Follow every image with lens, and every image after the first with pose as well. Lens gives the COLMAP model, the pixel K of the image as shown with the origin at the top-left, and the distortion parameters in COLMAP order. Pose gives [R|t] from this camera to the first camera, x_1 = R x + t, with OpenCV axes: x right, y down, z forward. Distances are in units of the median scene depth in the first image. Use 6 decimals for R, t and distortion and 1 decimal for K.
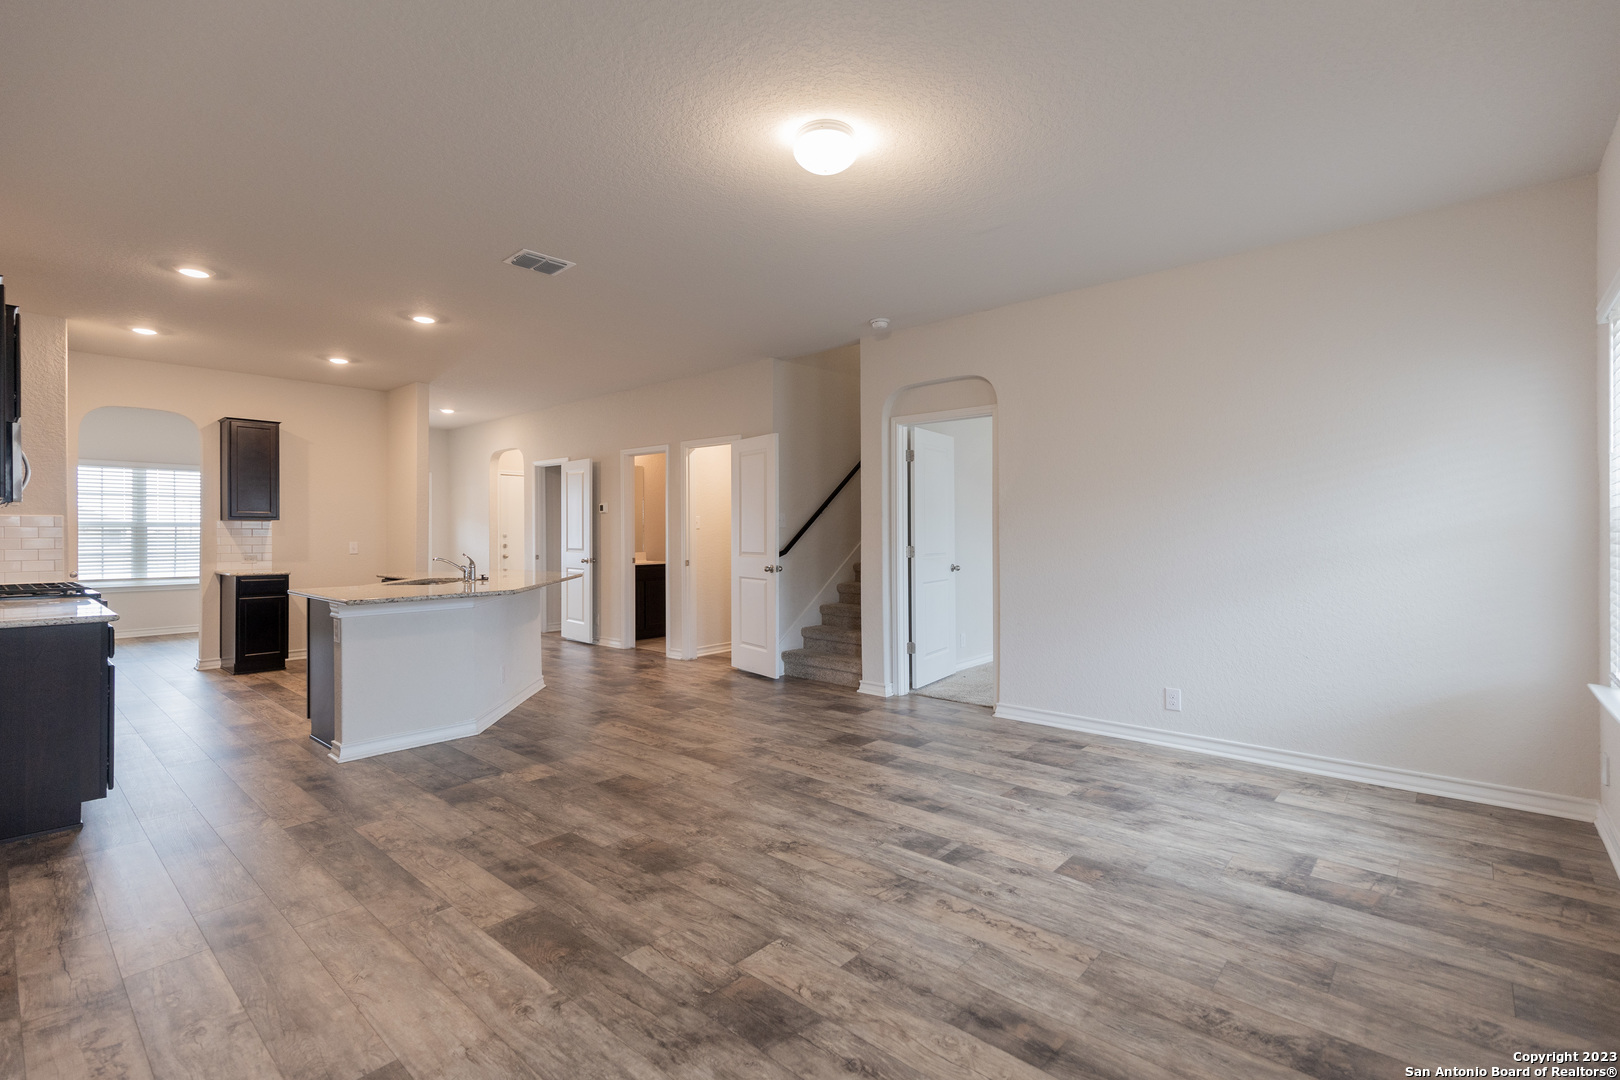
lens RADIAL K [[740.6, 0, 772.0], [0, 740.6, 529.9], [0, 0, 1]] dist [0.009015, 0.000297]
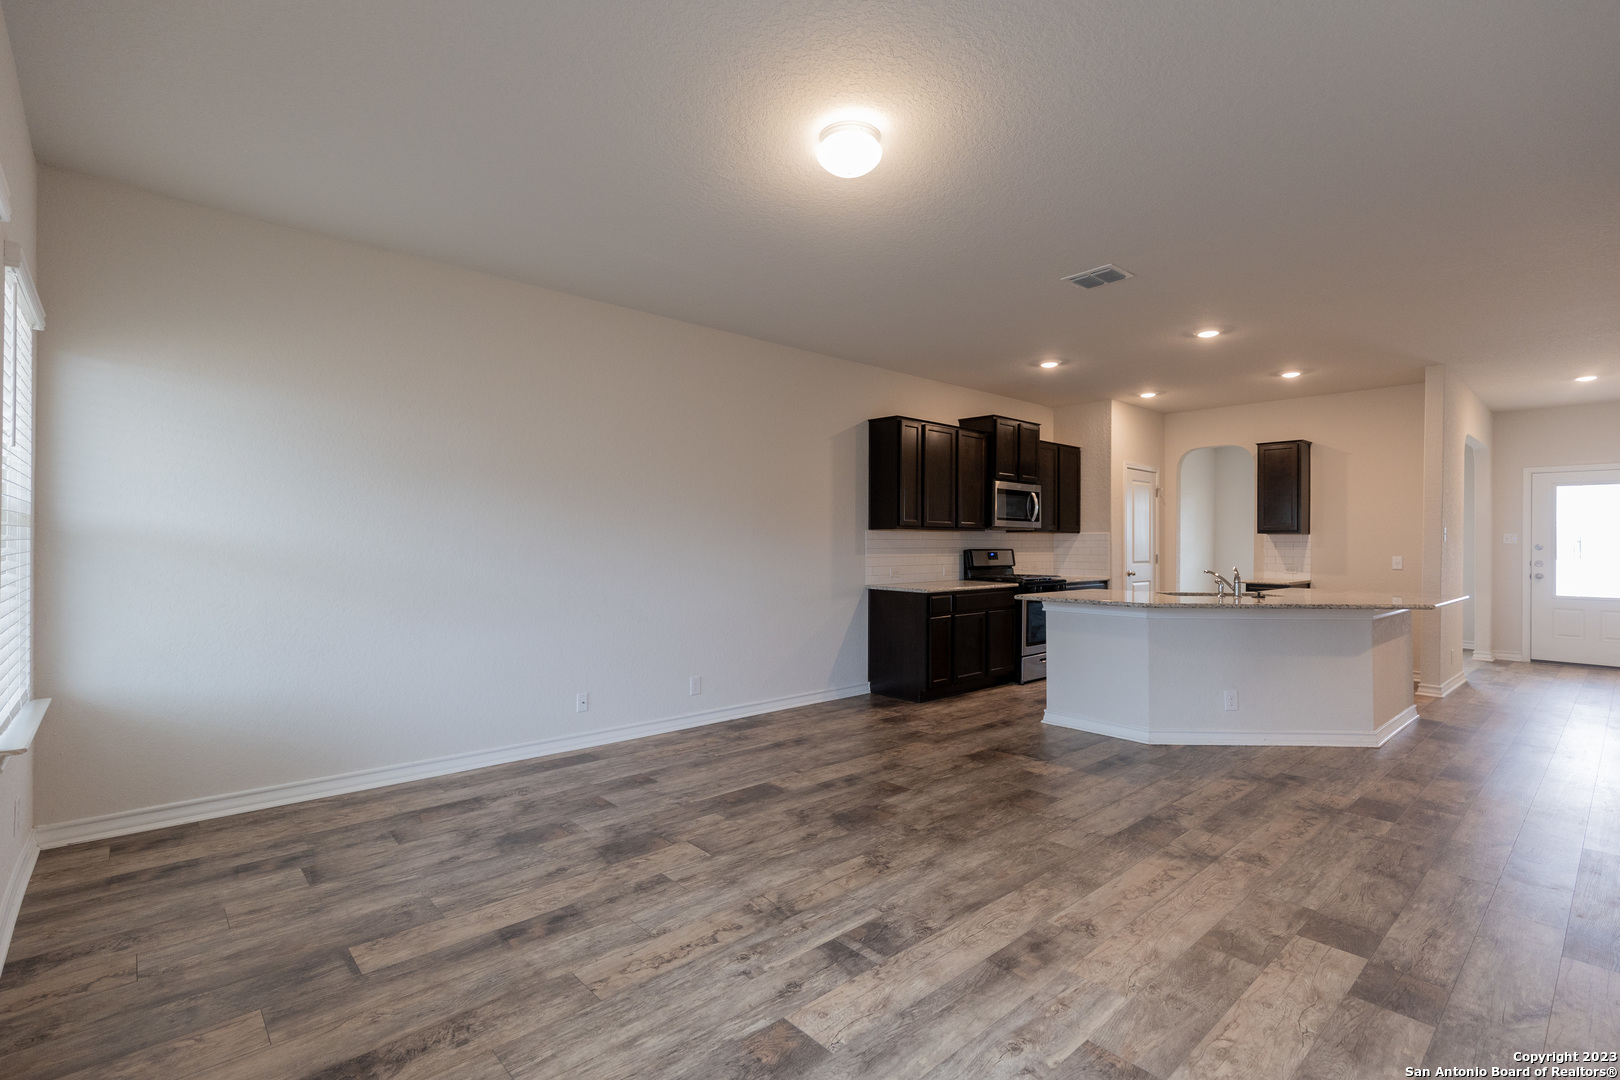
lens RADIAL K [[756.4, 0, 859.3], [0, 756.4, 536.6], [0, 0, 1]] dist [0.000925, 0.000146]
pose [[-0.049953, -0.005962, -0.998734, 1.069369], [-0.004728, 0.999972, -0.005733, 0.000229], [0.998740, 0.004435, -0.049979, 1.070738]]
